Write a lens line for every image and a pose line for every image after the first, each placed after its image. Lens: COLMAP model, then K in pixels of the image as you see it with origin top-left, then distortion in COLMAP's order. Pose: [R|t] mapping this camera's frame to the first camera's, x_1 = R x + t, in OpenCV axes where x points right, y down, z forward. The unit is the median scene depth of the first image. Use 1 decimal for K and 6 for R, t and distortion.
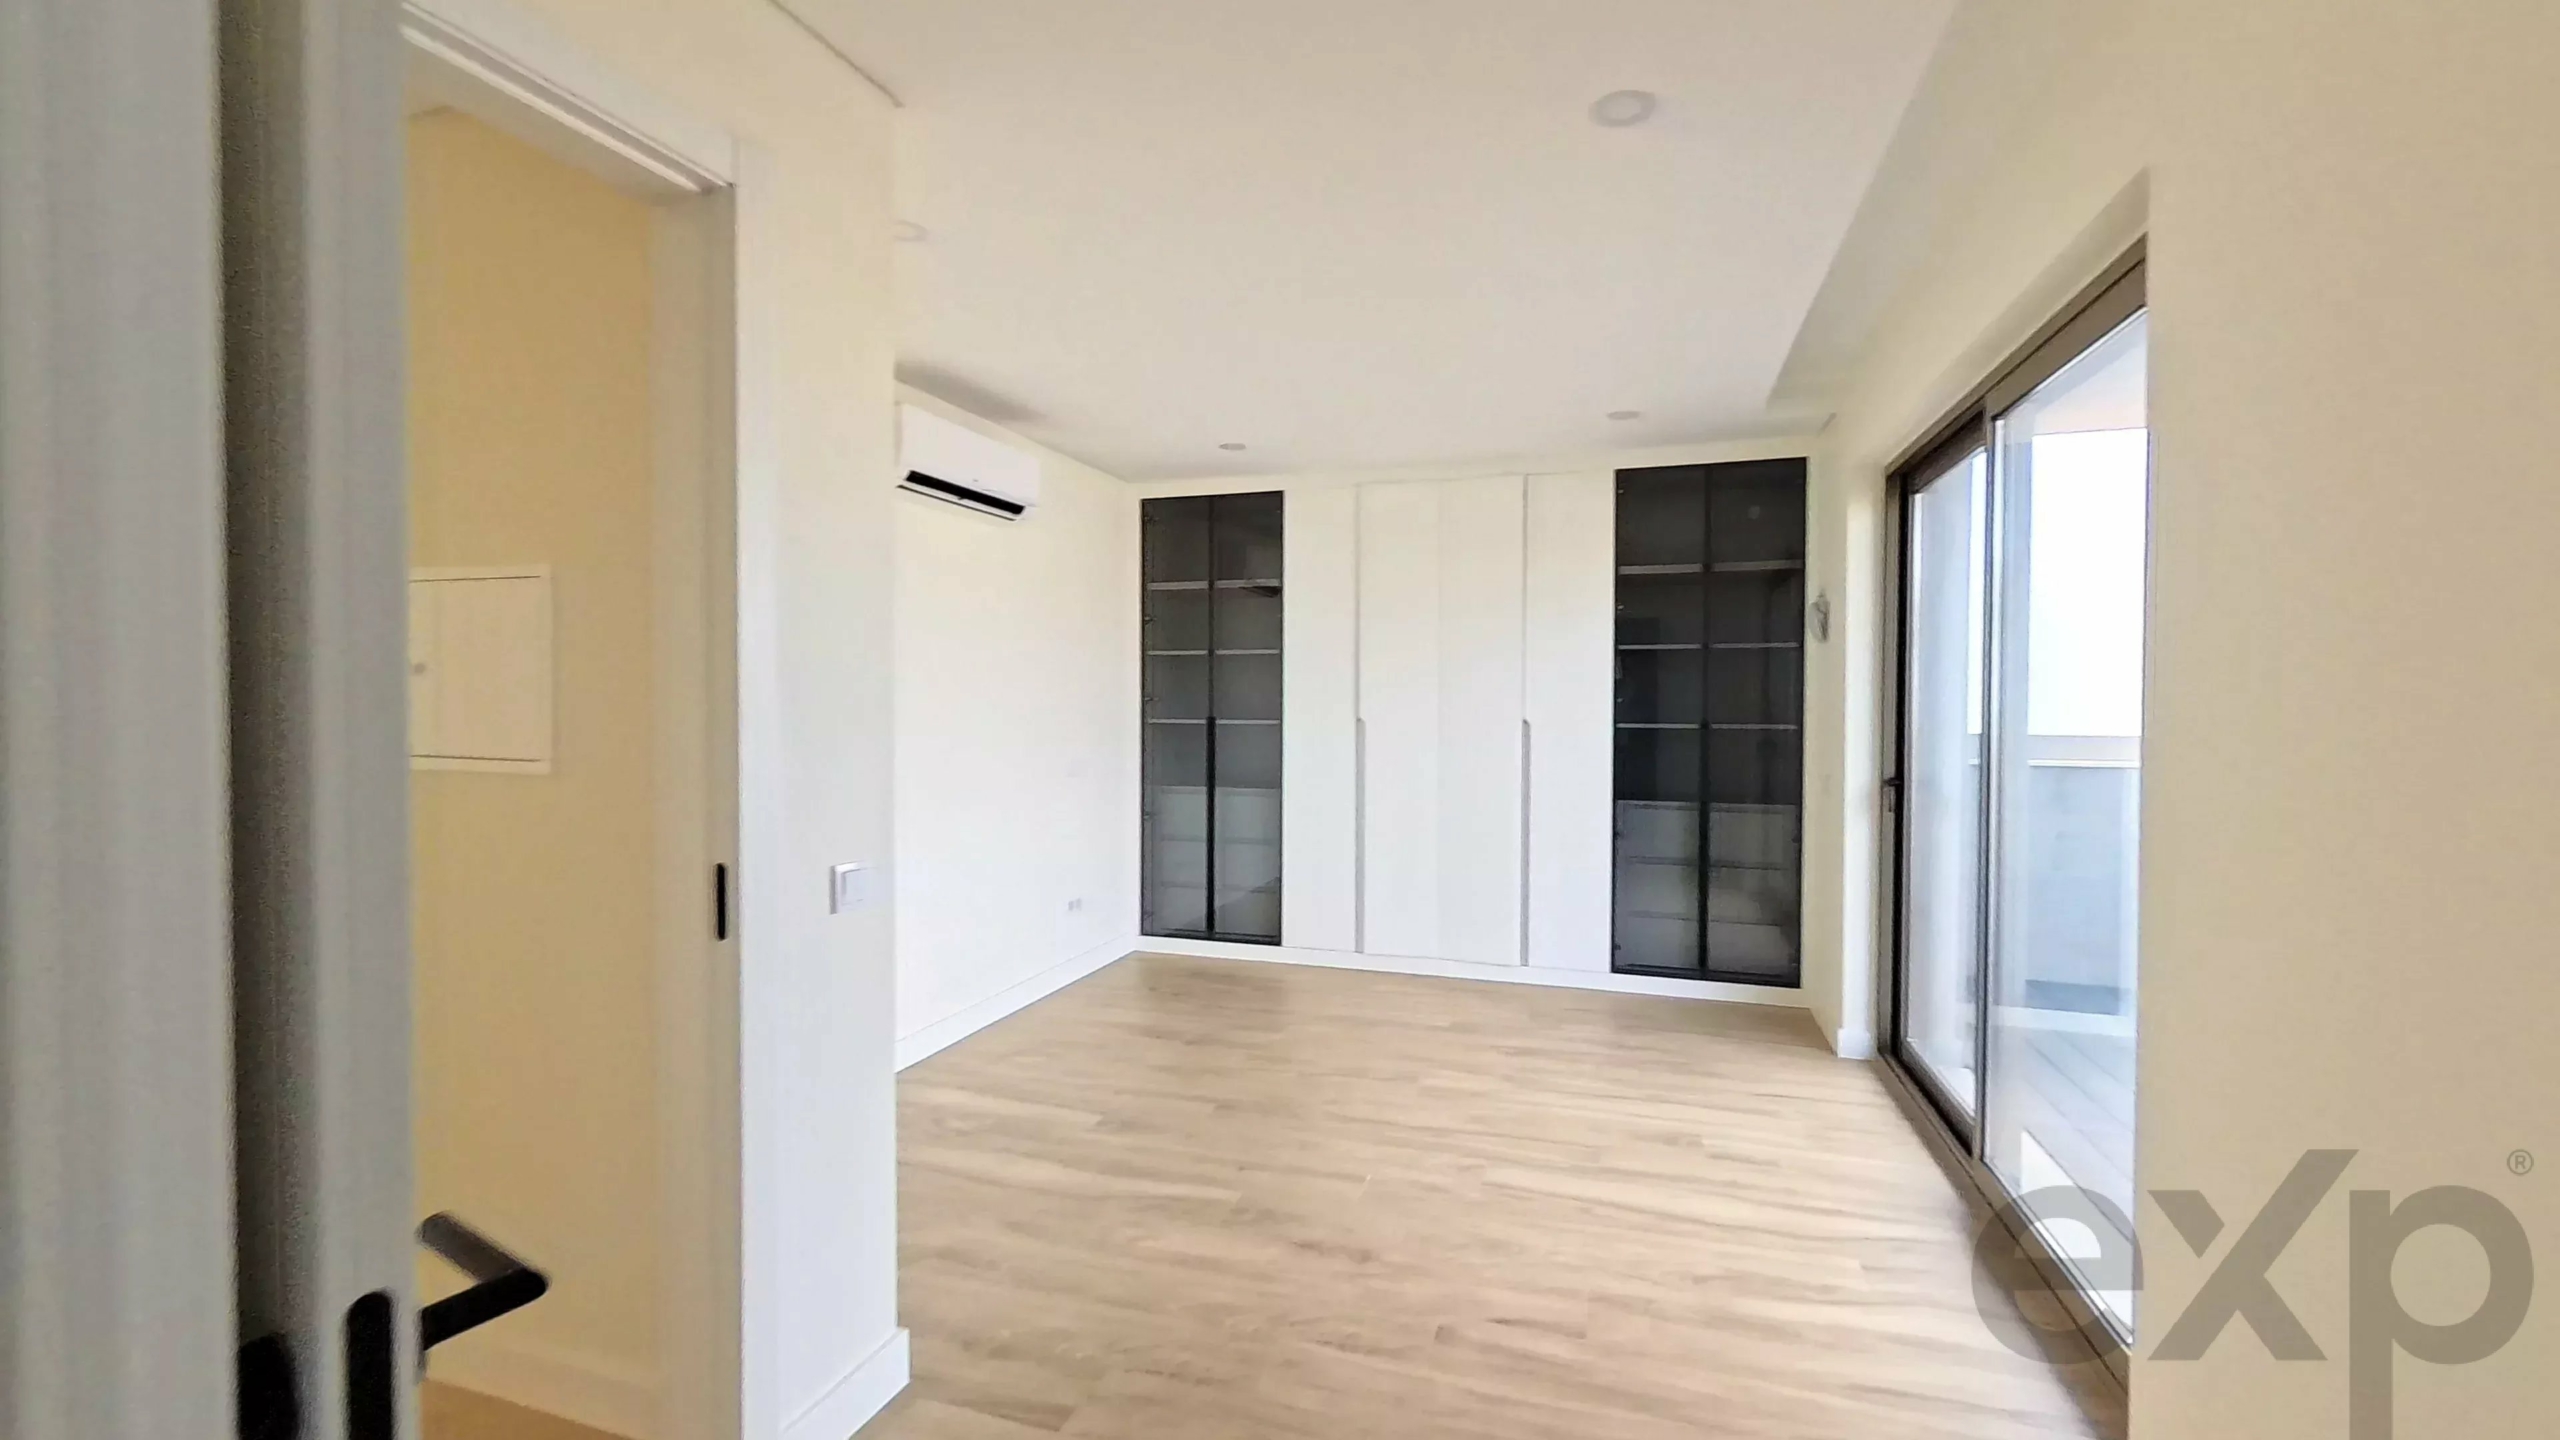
lens RADIAL K [[1045.8, 0, 1280.0], [0, 1045.8, 720.0], [0, 0, 1]] dist [0.000671, -0.000106]
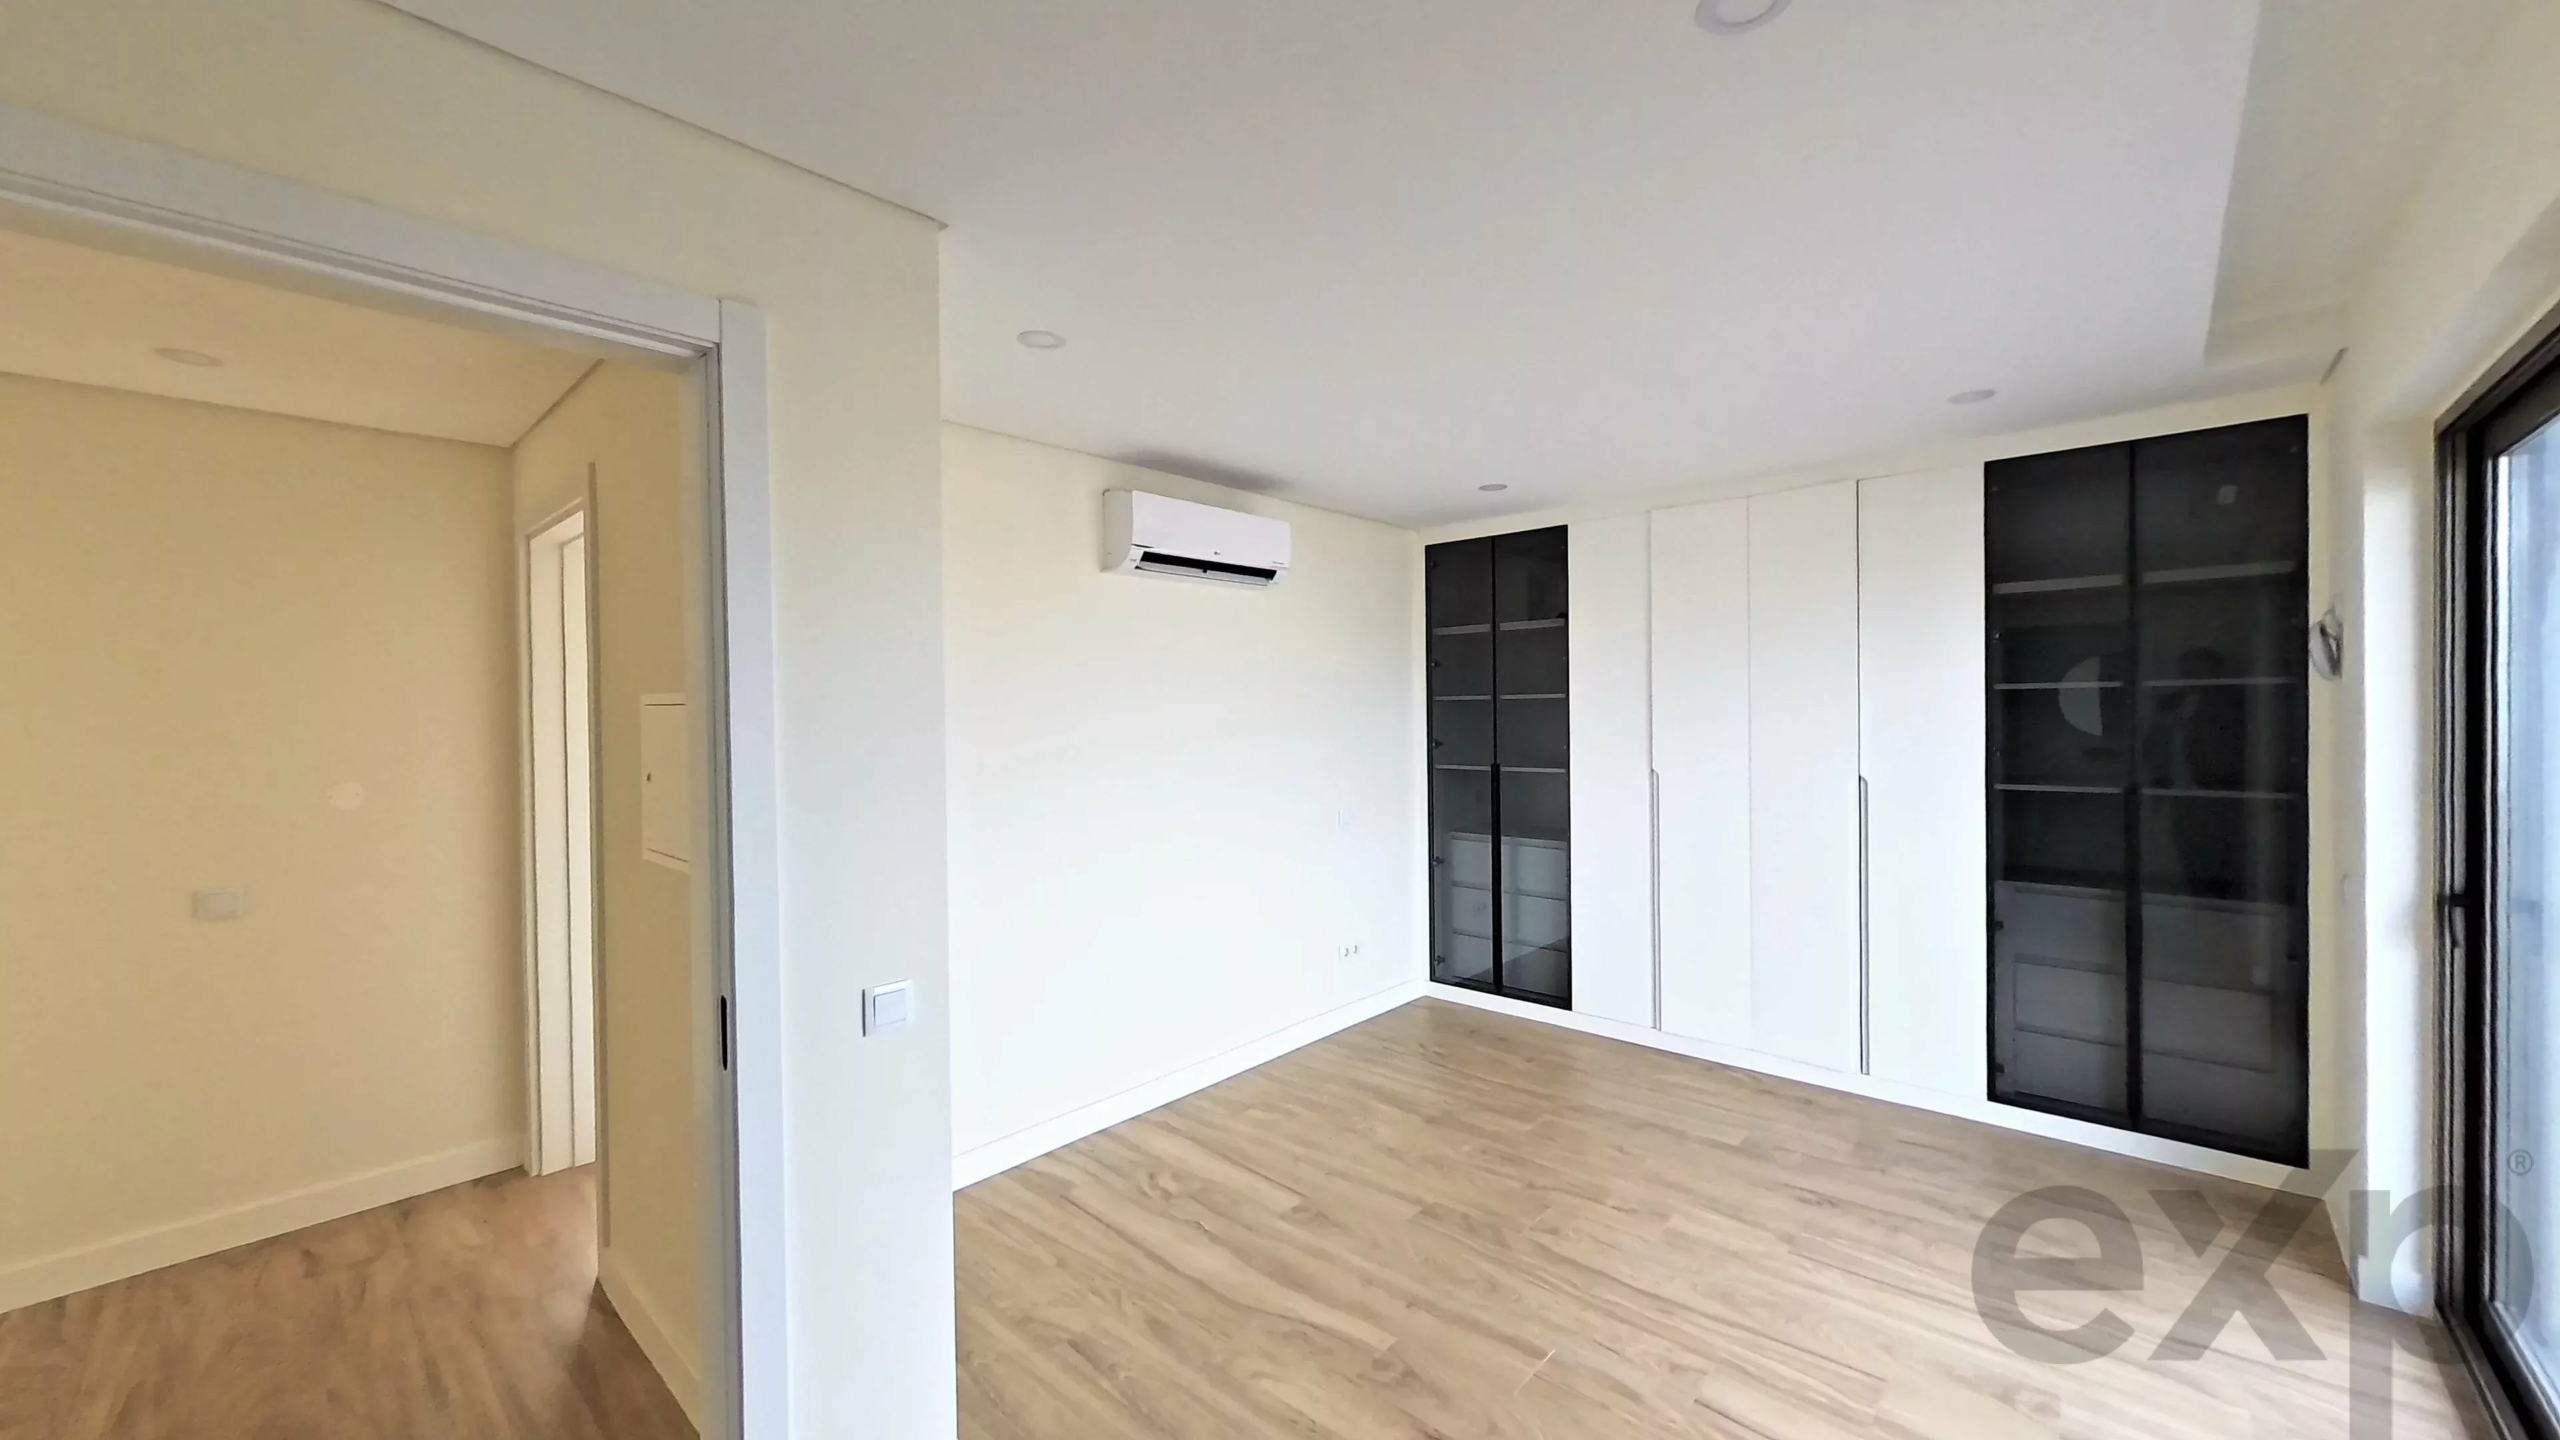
lens RADIAL K [[952.1, 0, 1280.0], [0, 952.1, 720.0], [0, 0, 1]] dist [-0.000184, -0.000172]
pose [[0.912572, -0.010008, -0.408794, 0.127292], [0.007993, 0.999946, -0.006636, -0.044510], [0.408839, 0.002788, 0.912602, 0.127918]]
